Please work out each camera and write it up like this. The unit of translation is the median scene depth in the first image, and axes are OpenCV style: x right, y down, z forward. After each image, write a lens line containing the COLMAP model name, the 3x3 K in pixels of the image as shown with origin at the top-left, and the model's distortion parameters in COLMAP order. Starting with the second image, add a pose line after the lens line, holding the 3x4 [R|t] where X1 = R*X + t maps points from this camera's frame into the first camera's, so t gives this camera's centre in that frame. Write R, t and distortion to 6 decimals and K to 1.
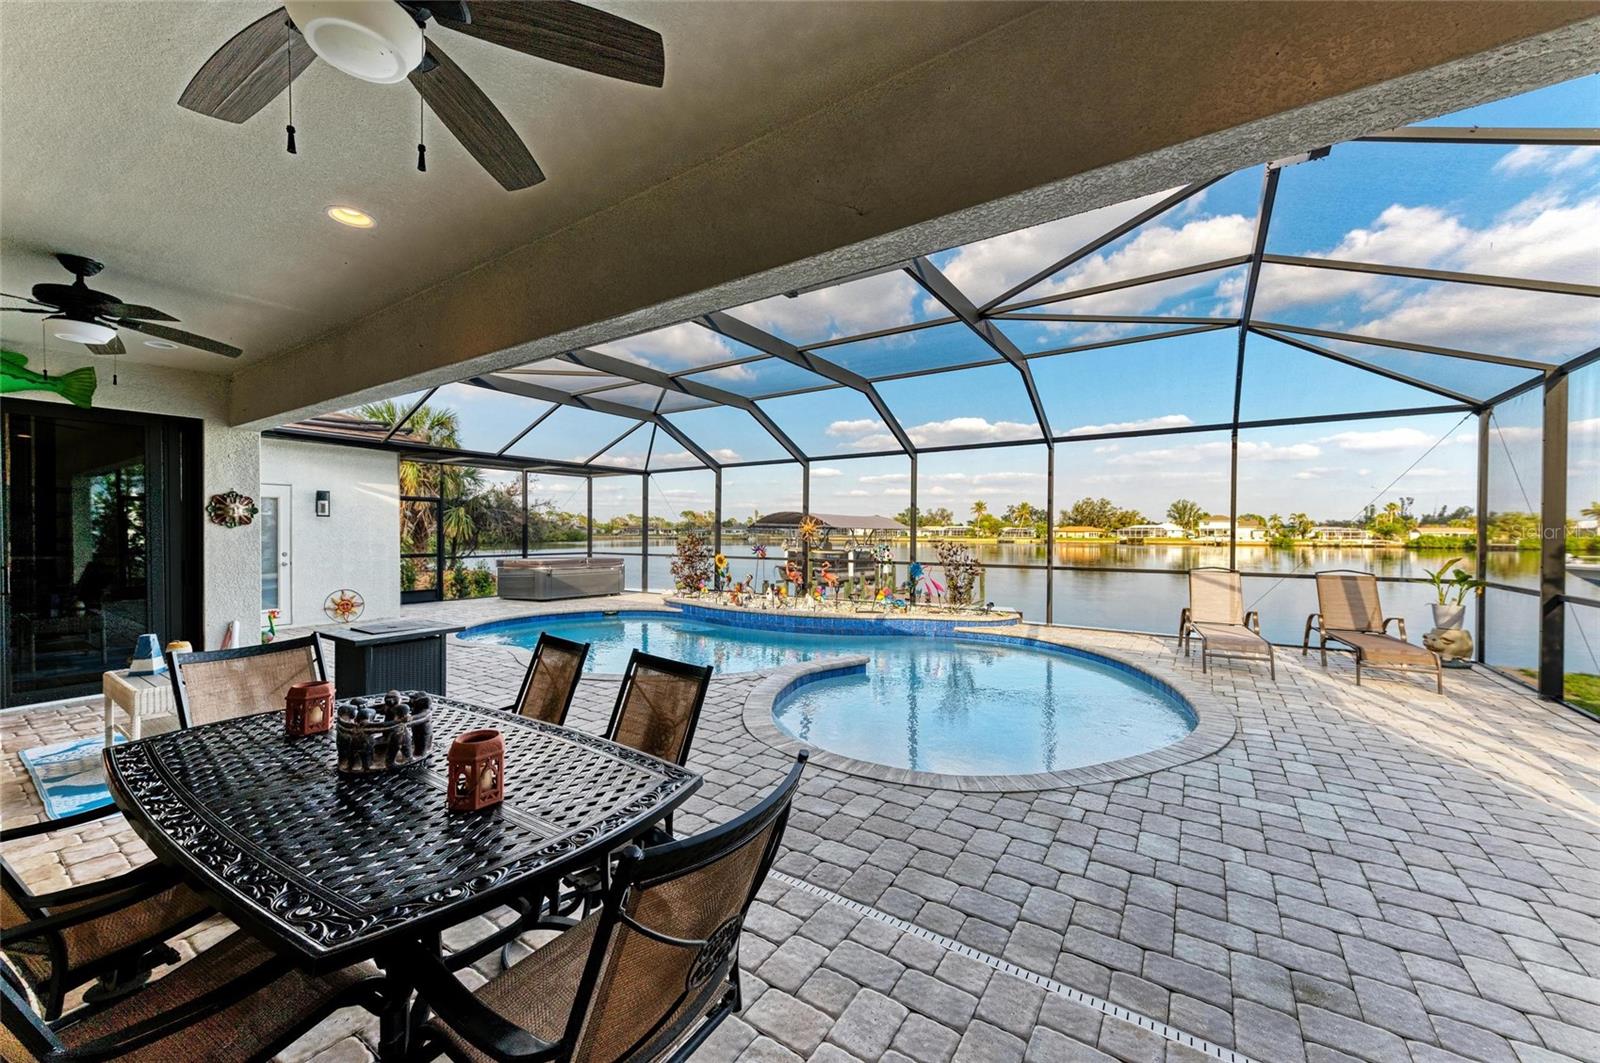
lens RADIAL K [[600.5, 0, 803.3], [0, 600.5, 521.0], [0, 0, 1]] dist [0.016296, -0.004453]
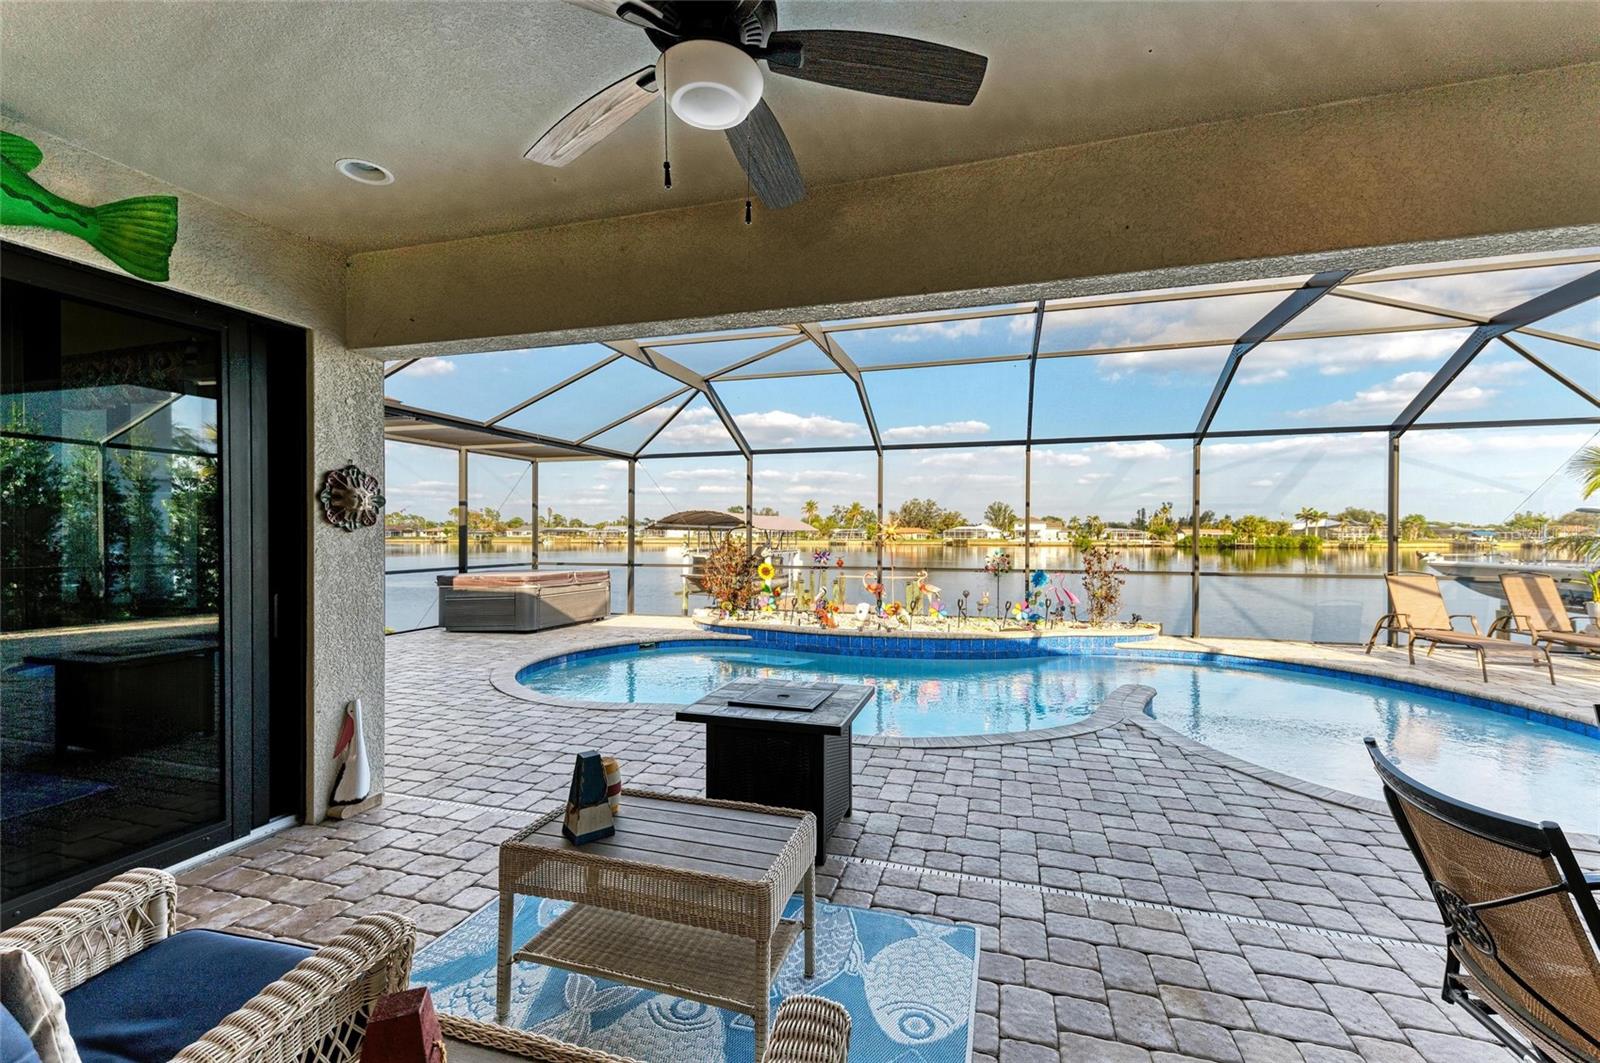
lens RADIAL K [[668.8, 0, 801.4], [0, 668.8, 532.6], [0, 0, 1]] dist [0.013685, -0.003729]
pose [[0.958167, -0.000847, 0.286209, -0.249496], [-0.004000, 0.999858, 0.016352, -0.000013], [-0.286183, -0.016812, 0.958028, 0.102170]]
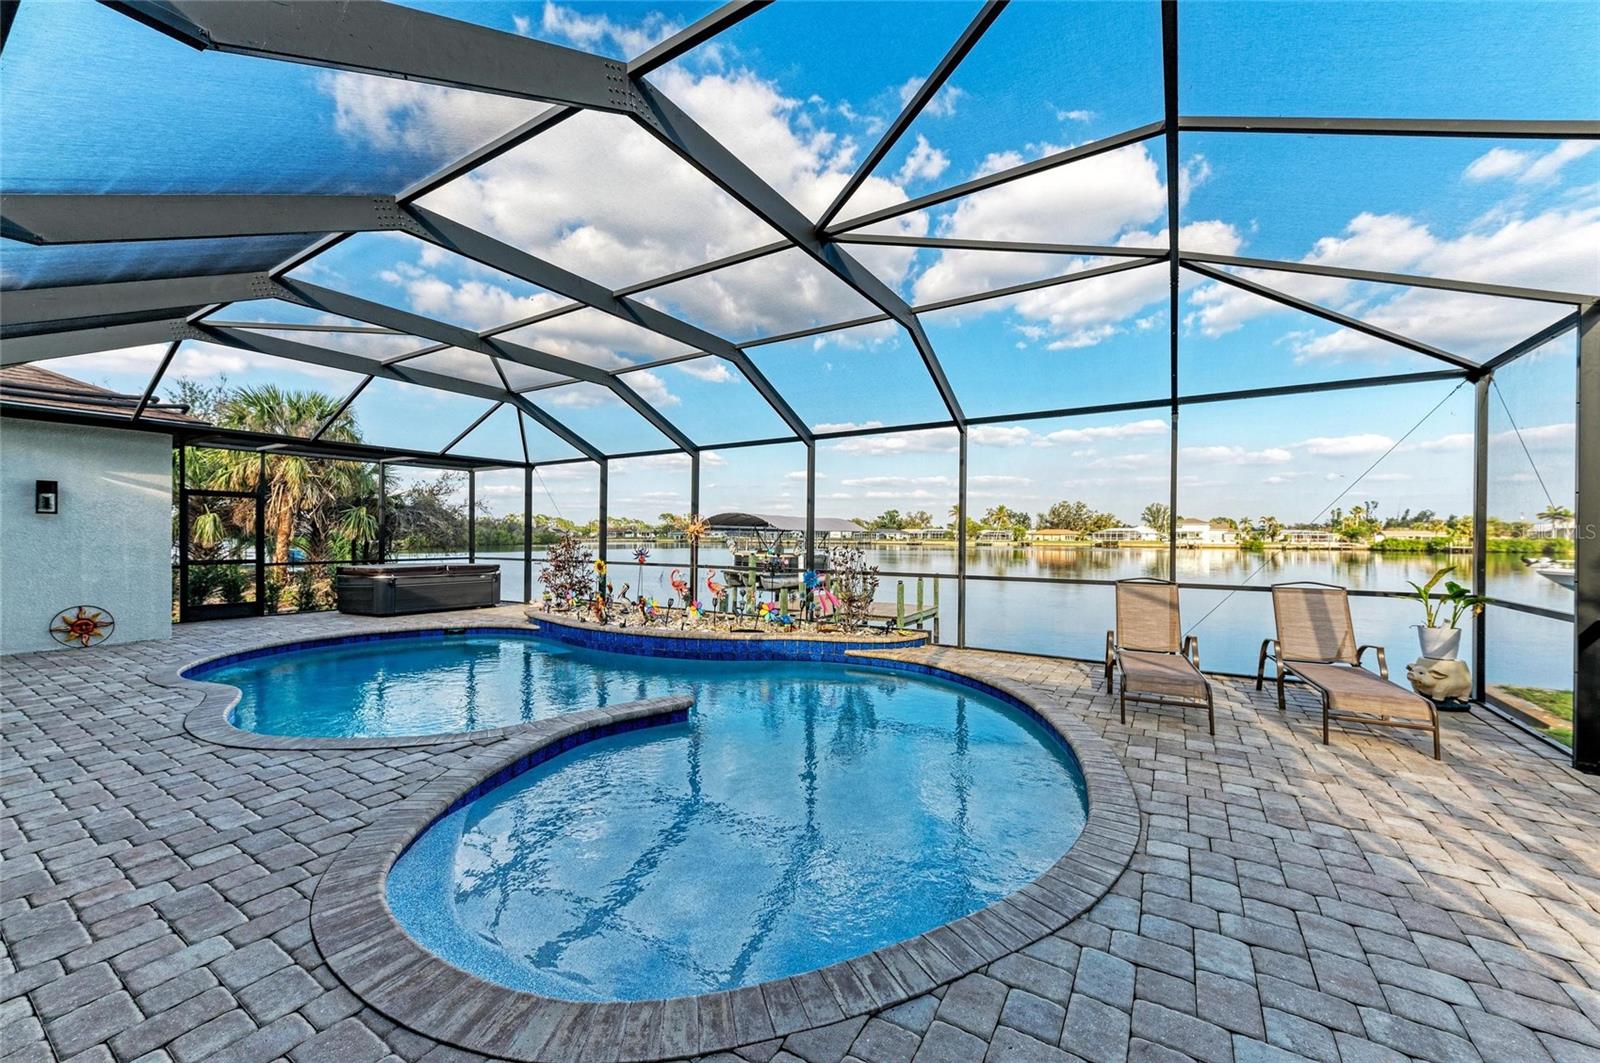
lens RADIAL K [[600.5, 0, 803.1], [0, 600.5, 529.6], [0, 0, 1]] dist [0.016296, -0.004453]
pose [[0.999566, 0.000430, 0.029460, 0.090260], [-0.000710, 0.999955, 0.009467, 0.002900], [-0.029454, -0.009484, 0.999521, 0.099403]]
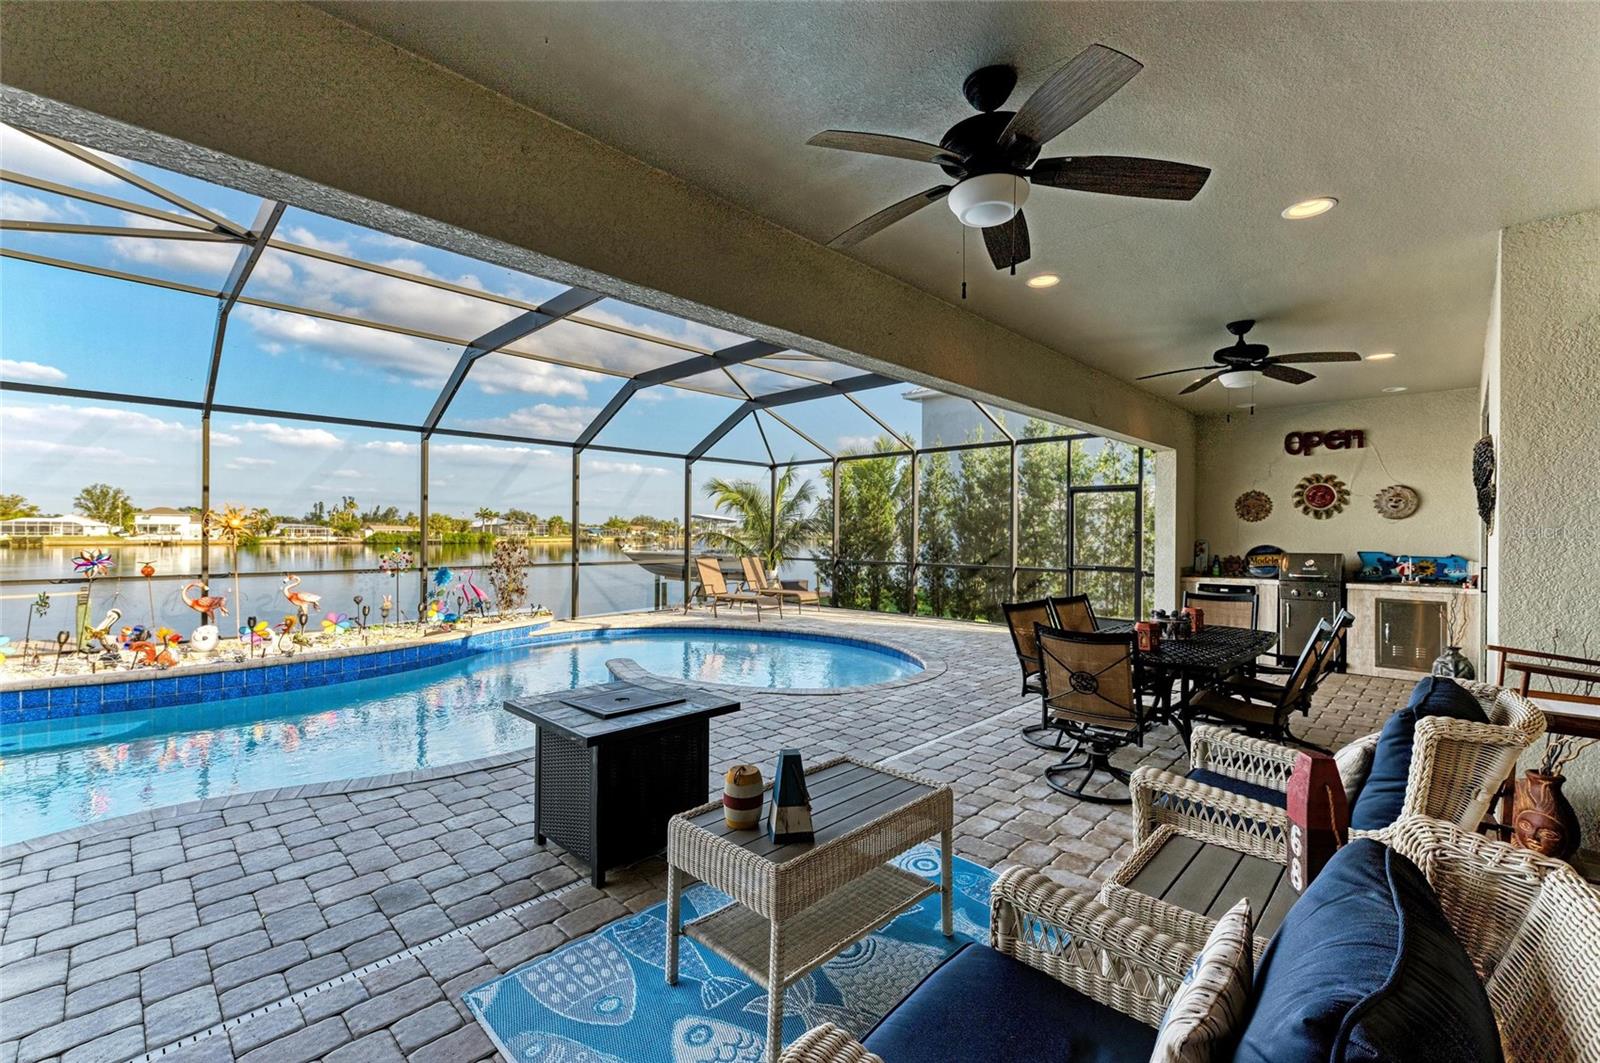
lens RADIAL K [[668.8, 0, 801.3], [0, 668.8, 537.9], [0, 0, 1]] dist [0.013685, -0.003729]
pose [[0.181968, -0.009359, 0.983260, -0.370868], [-0.021974, 0.999666, 0.013582, 0.002918], [-0.983059, -0.024078, 0.181702, 0.210077]]
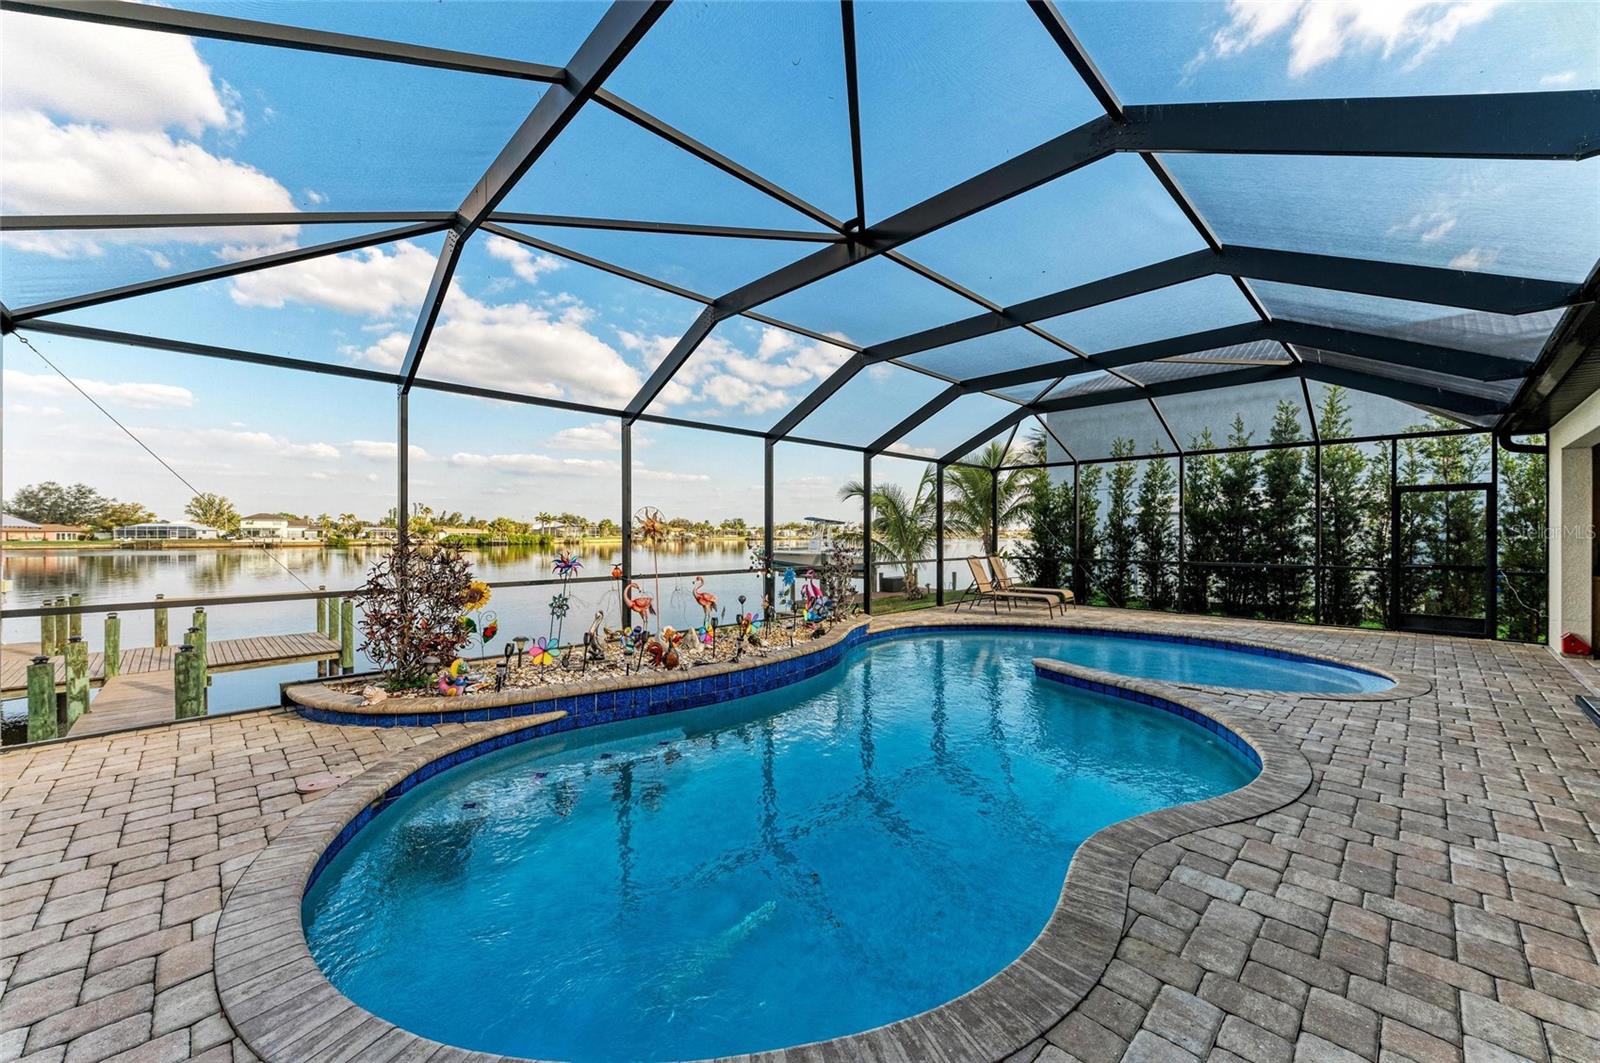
lens RADIAL K [[600.5, 0, 803.1], [0, 600.5, 543.1], [0, 0, 1]] dist [0.016296, -0.004453]
pose [[0.200530, -0.019052, 0.979502, -0.402085], [-0.017211, 0.999588, 0.022967, 0.001603], [-0.979536, -0.021464, 0.200119, 0.467984]]
